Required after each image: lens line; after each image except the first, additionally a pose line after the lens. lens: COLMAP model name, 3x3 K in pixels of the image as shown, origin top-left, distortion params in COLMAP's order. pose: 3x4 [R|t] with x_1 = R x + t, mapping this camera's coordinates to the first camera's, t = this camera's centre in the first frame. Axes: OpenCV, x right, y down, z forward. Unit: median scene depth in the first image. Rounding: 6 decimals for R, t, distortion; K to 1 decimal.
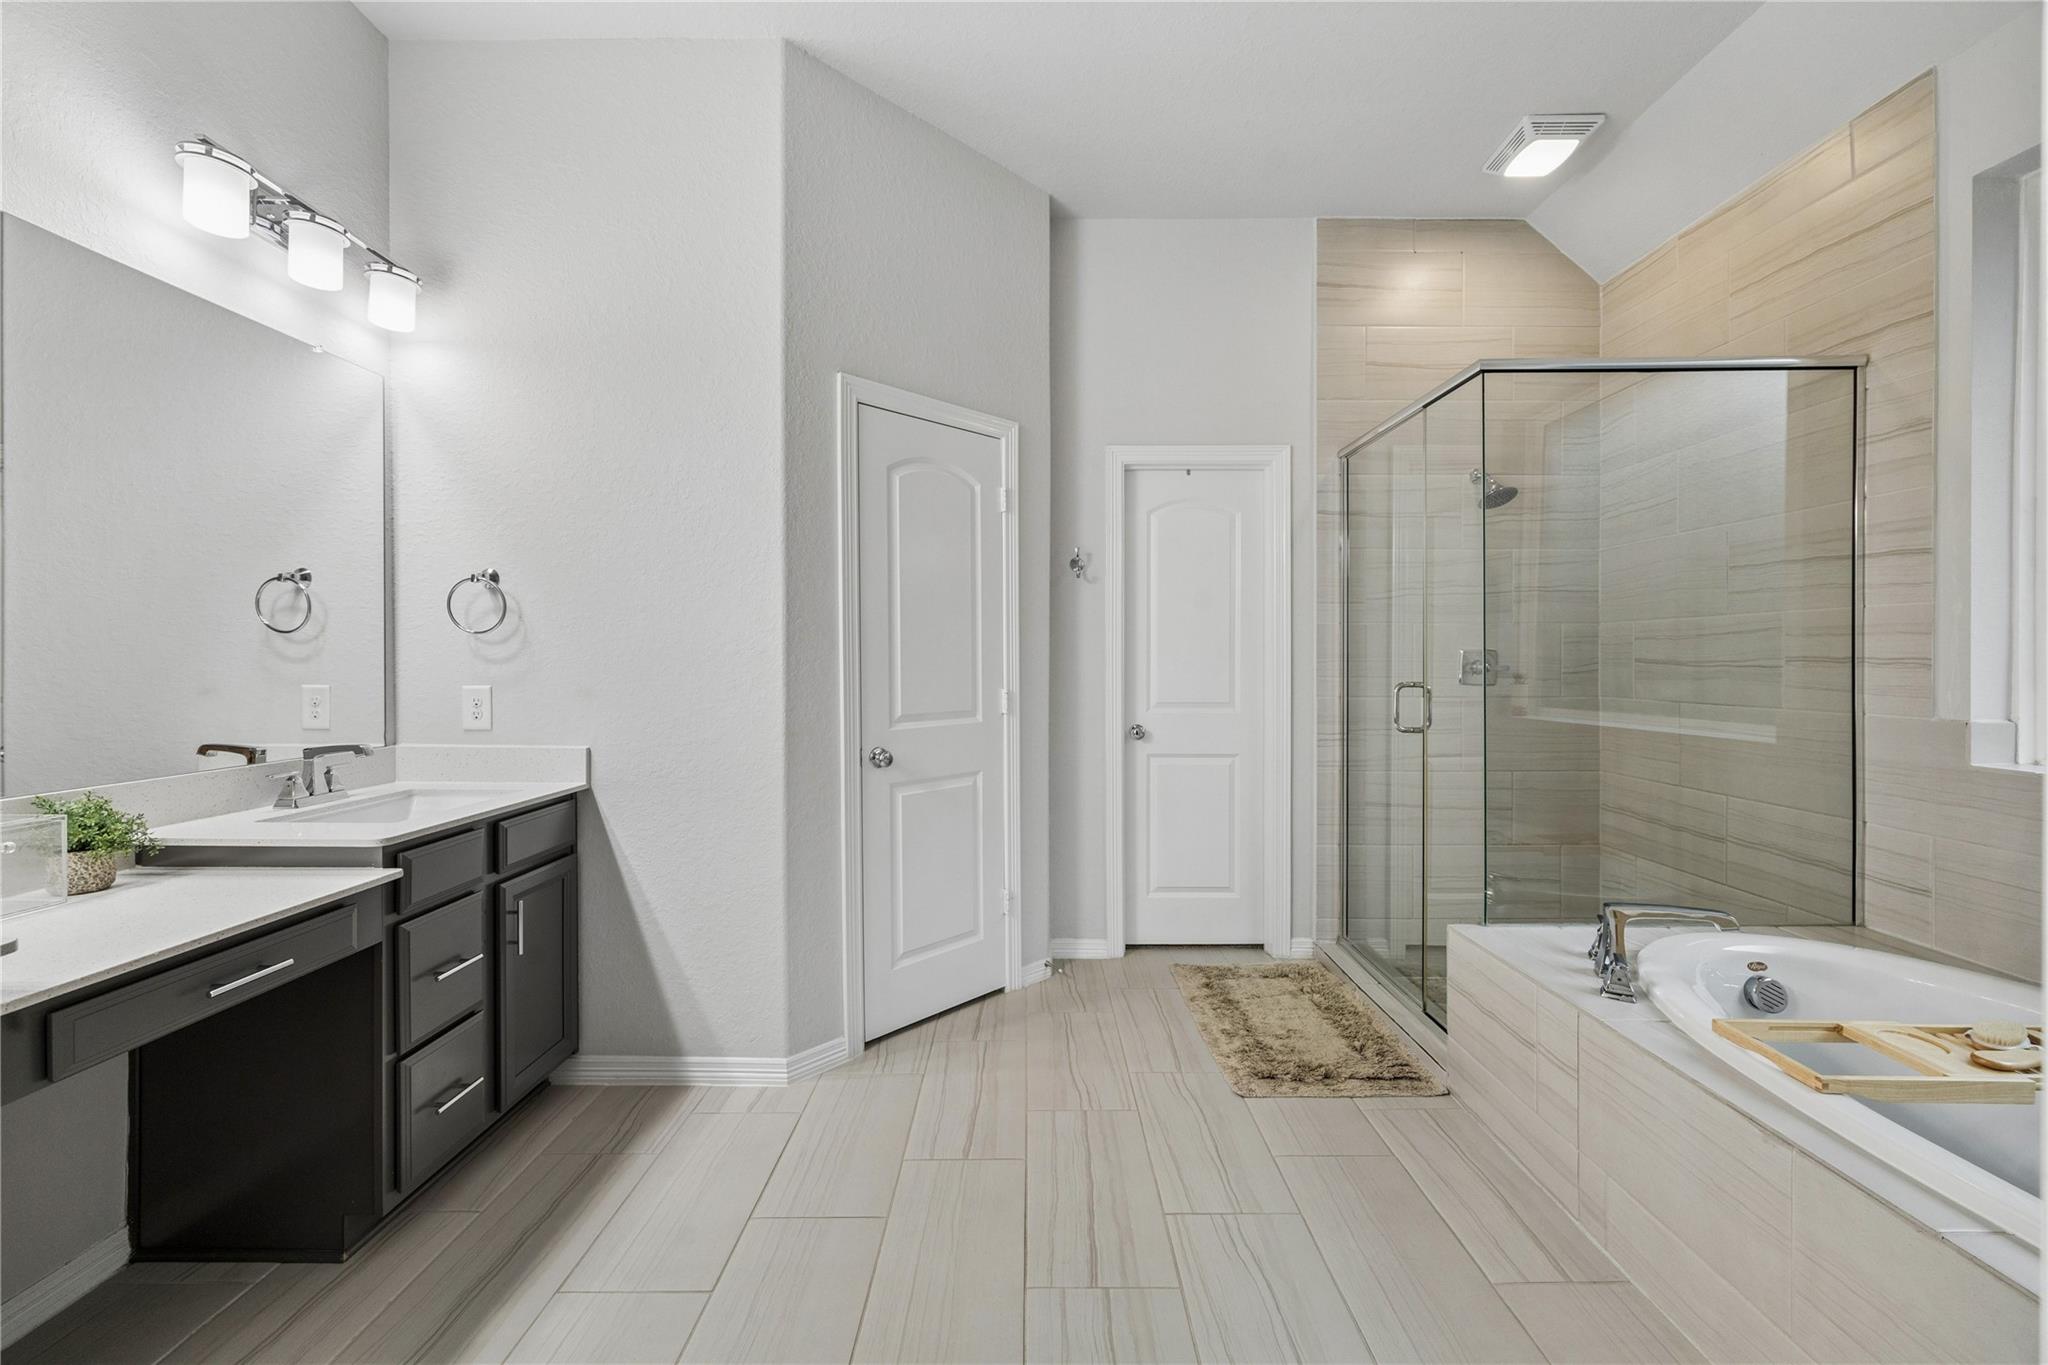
lens RADIAL K [[767.2, 0, 1026.3], [0, 767.2, 670.8], [0, 0, 1]] dist [-0.033663, 0.000123]
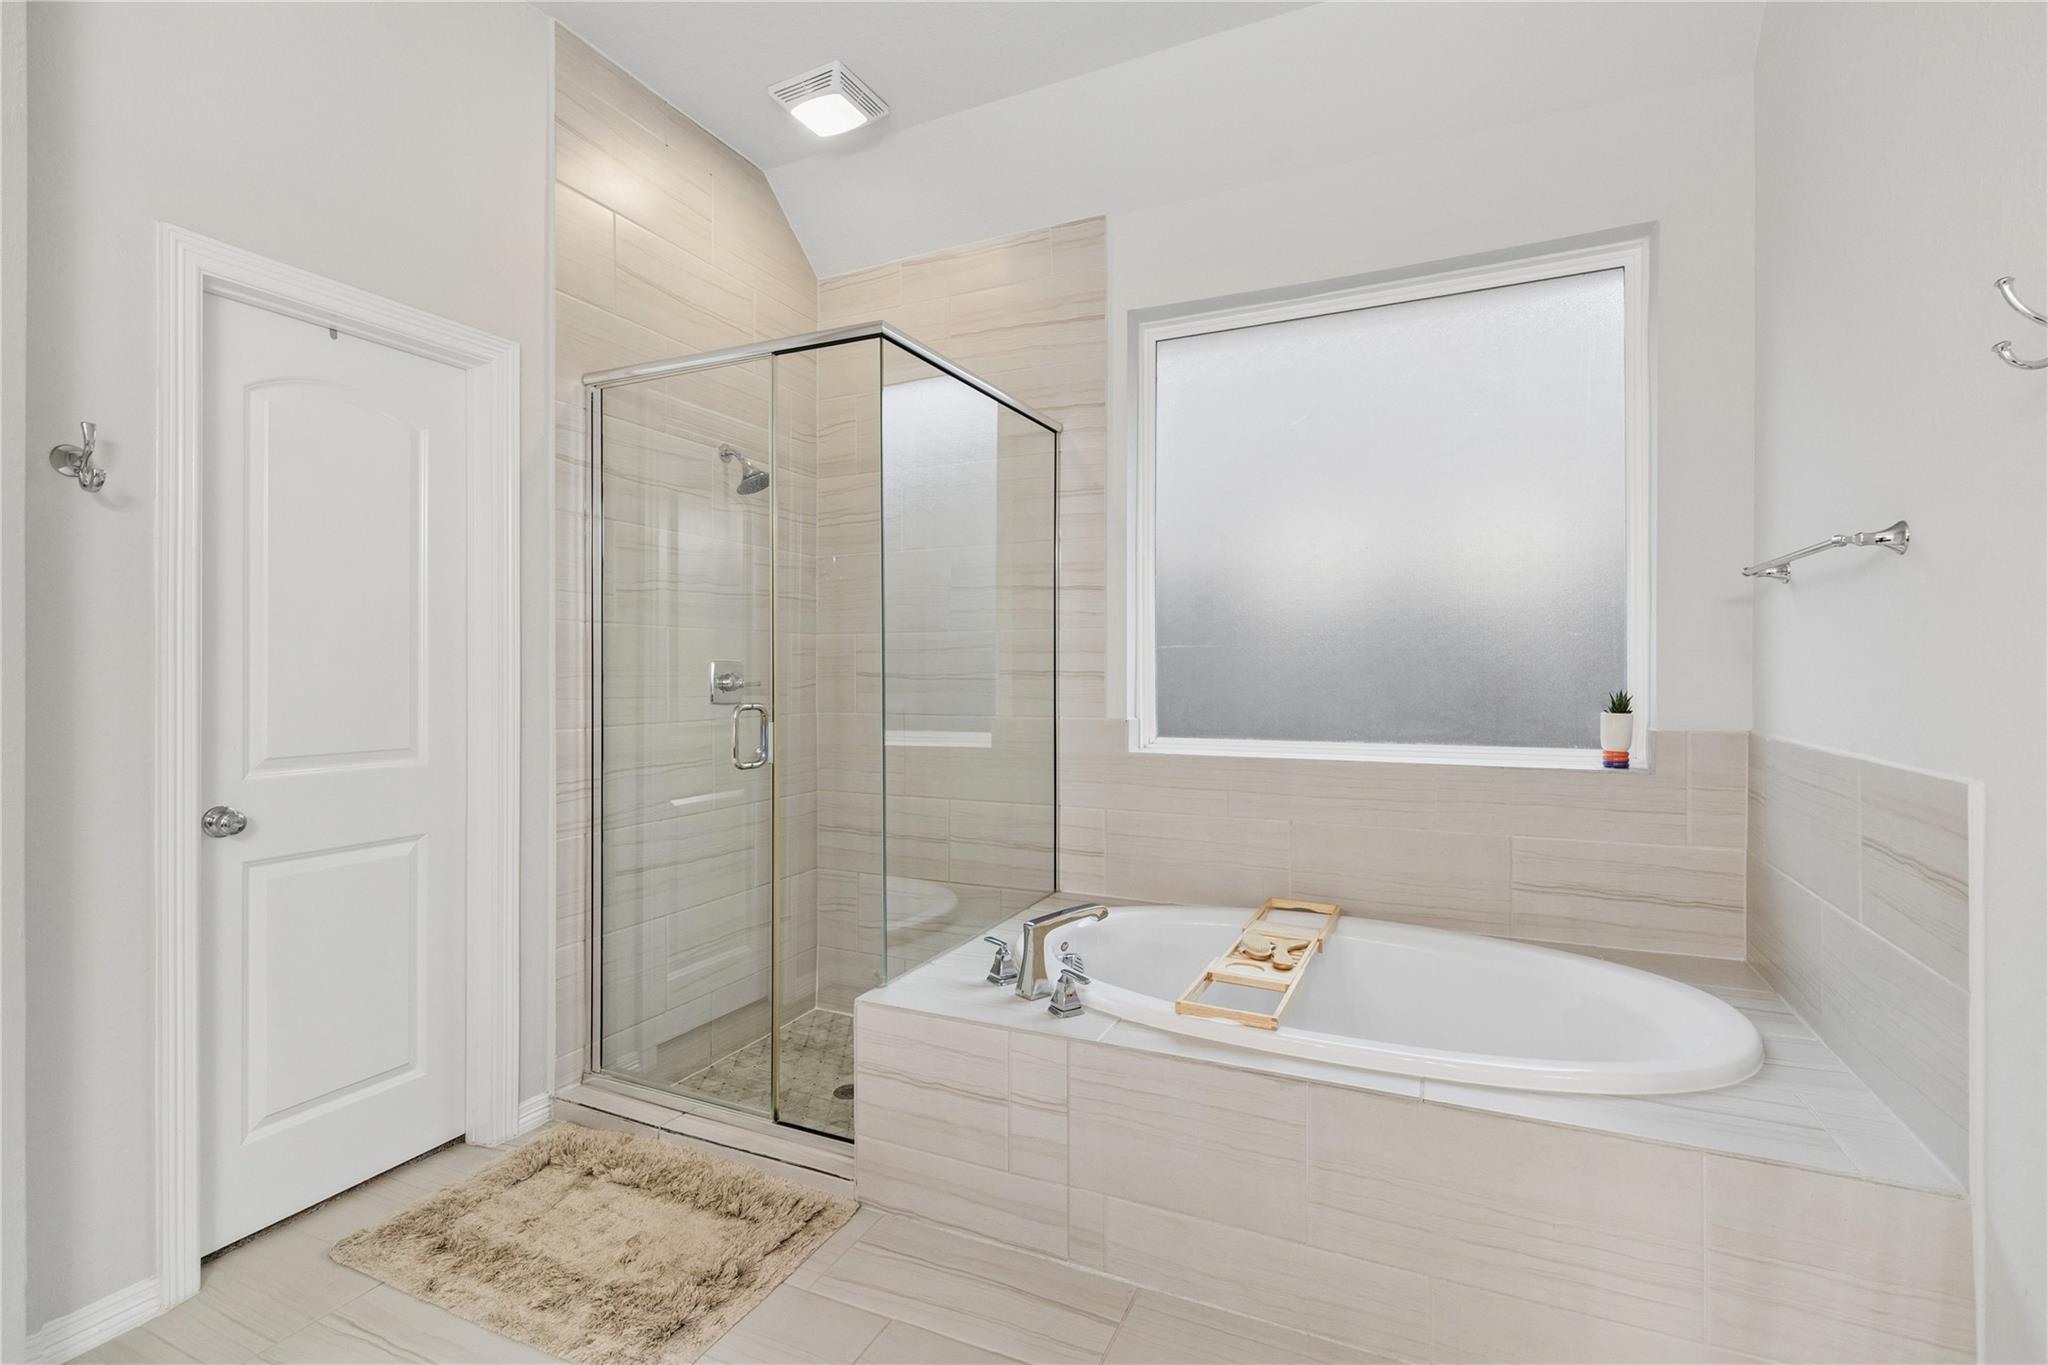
lens RADIAL K [[904.3, 0, 1044.3], [0, 904.3, 674.8], [0, 0, 1]] dist [-0.019184, 0.000435]
pose [[0.405667, -0.004211, 0.914011, -0.199550], [0.014675, 0.999891, -0.001906, -0.007726], [-0.913903, 0.014186, 0.405684, 0.336665]]
